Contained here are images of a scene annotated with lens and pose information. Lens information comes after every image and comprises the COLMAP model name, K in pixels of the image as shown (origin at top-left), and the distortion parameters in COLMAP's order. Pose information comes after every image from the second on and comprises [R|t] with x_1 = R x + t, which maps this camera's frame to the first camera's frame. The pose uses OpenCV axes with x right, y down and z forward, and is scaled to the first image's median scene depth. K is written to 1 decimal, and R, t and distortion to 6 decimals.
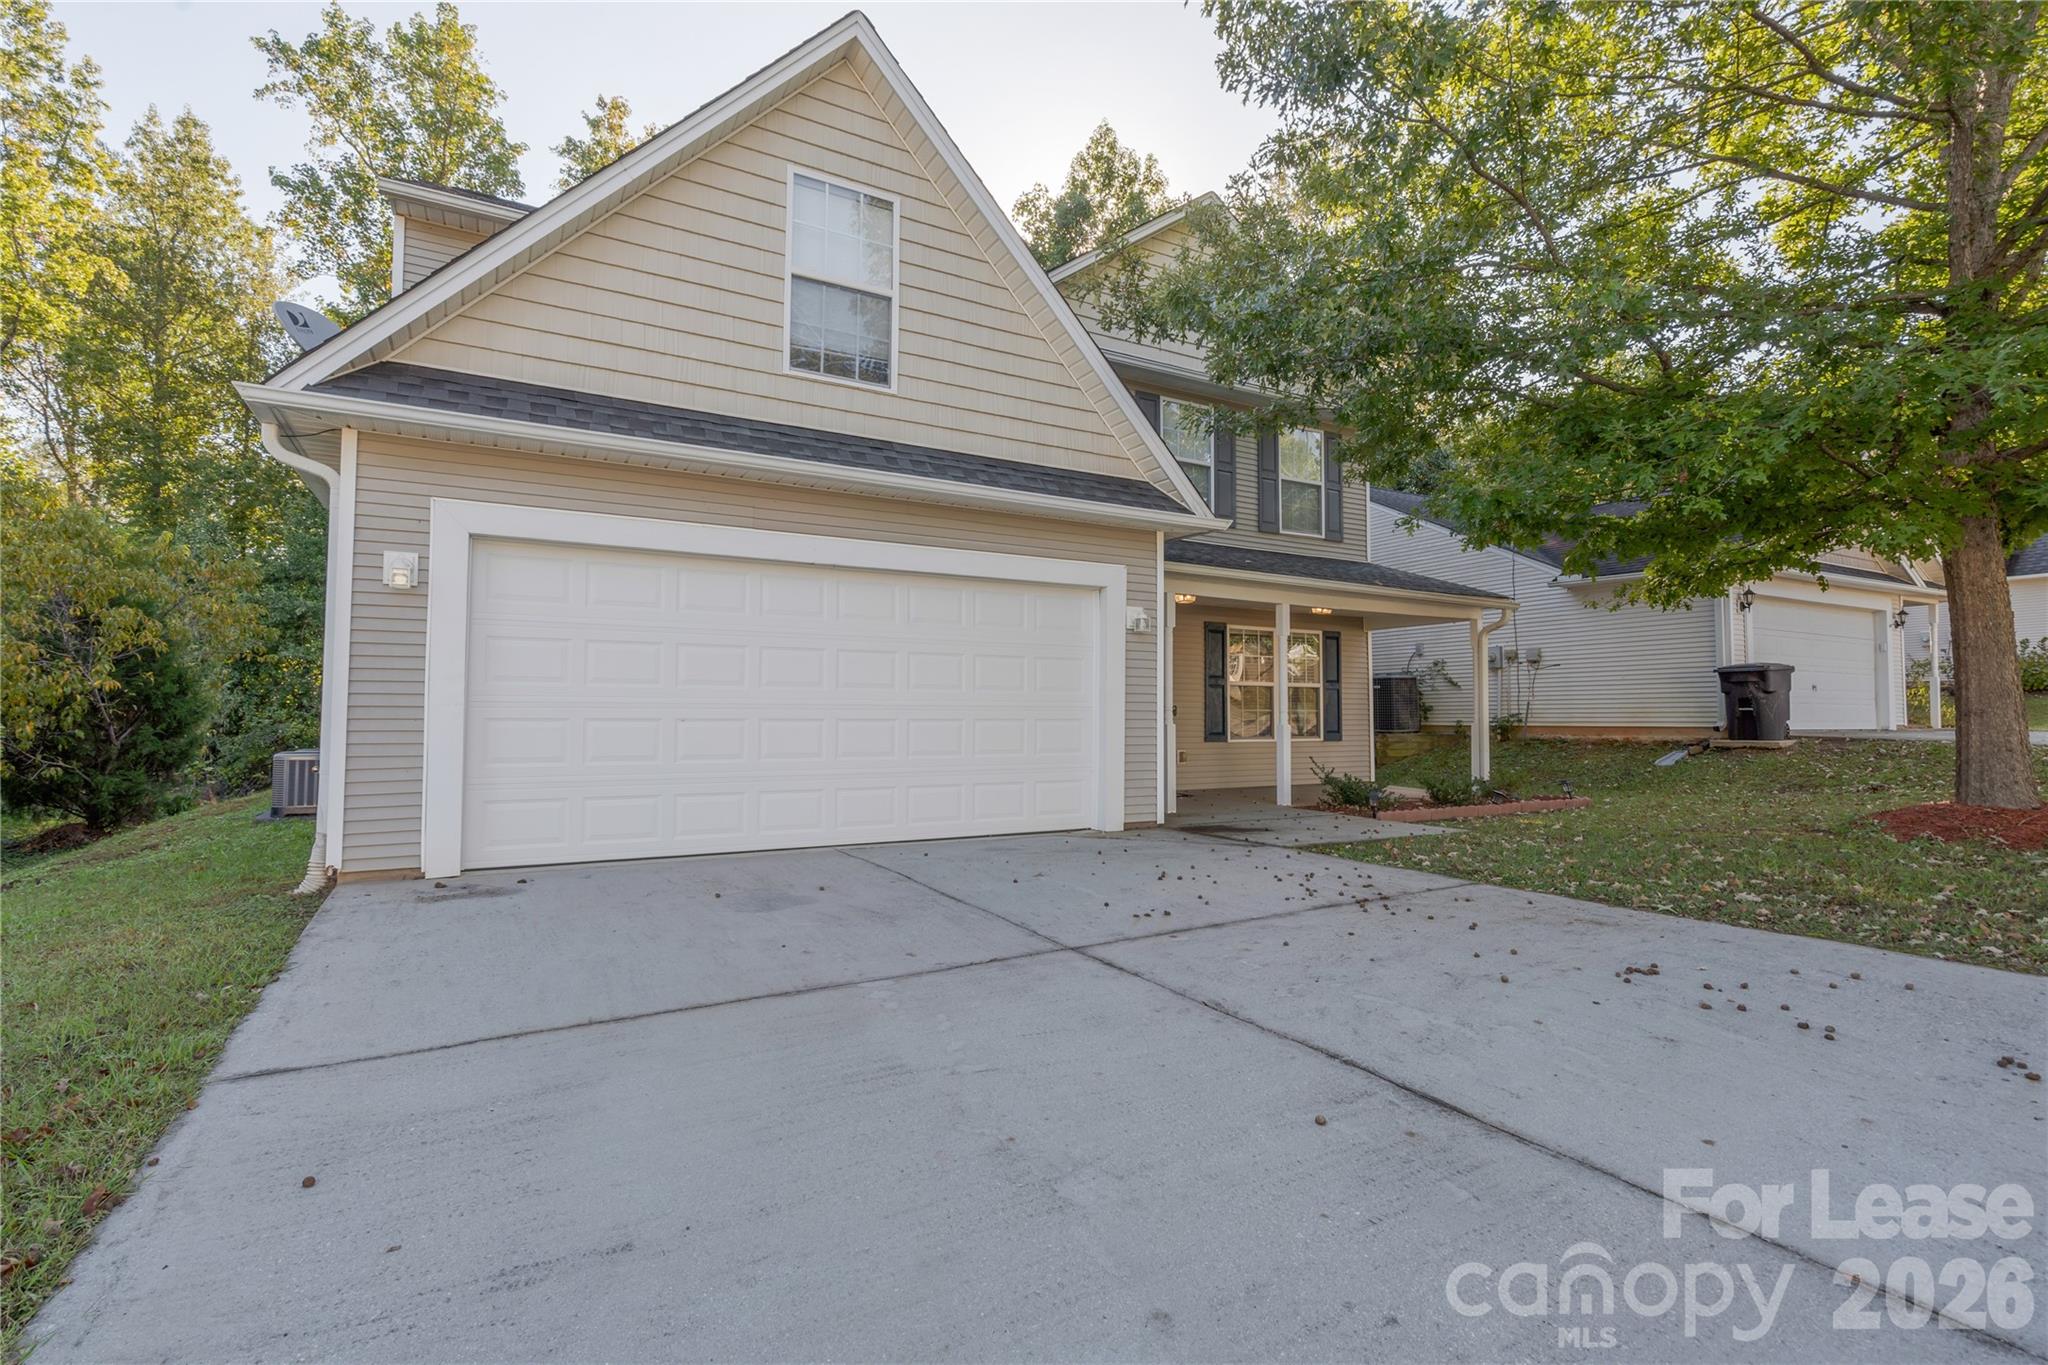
lens RADIAL K [[944.2, 0, 1030.6], [0, 944.2, 682.5], [0, 0, 1]] dist [-0.004981, 0.001664]
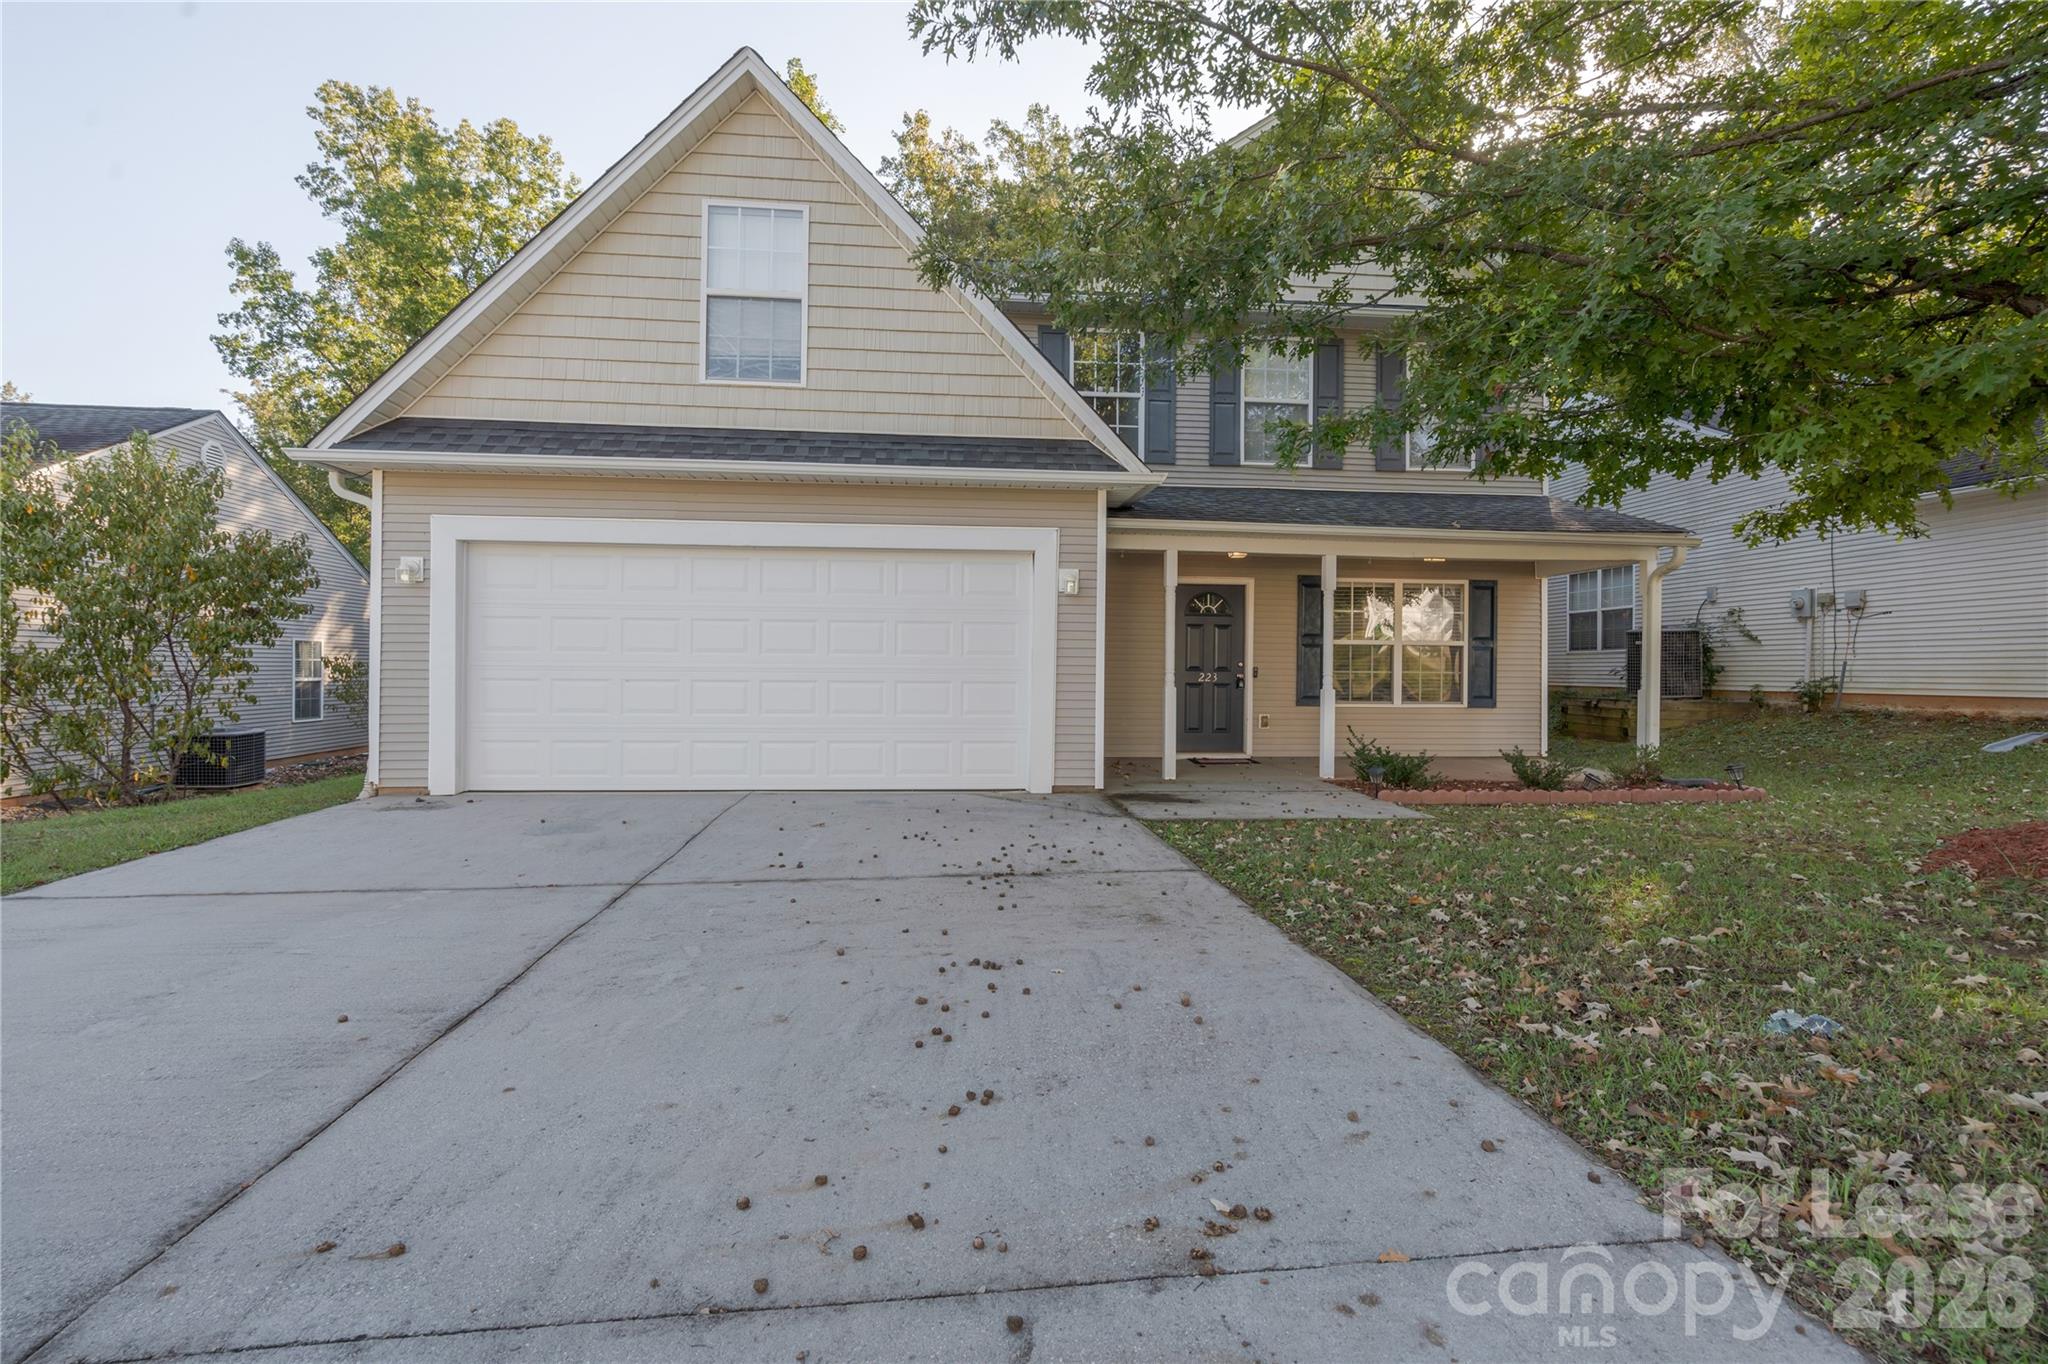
lens RADIAL K [[944.2, 0, 1027.7], [0, 944.2, 673.2], [0, 0, 1]] dist [-0.004981, 0.001664]
pose [[0.912449, 0.006998, -0.409131, 0.526917], [0.008889, 0.999279, 0.036917, -0.008967], [0.409094, -0.037321, 0.911729, 0.082703]]
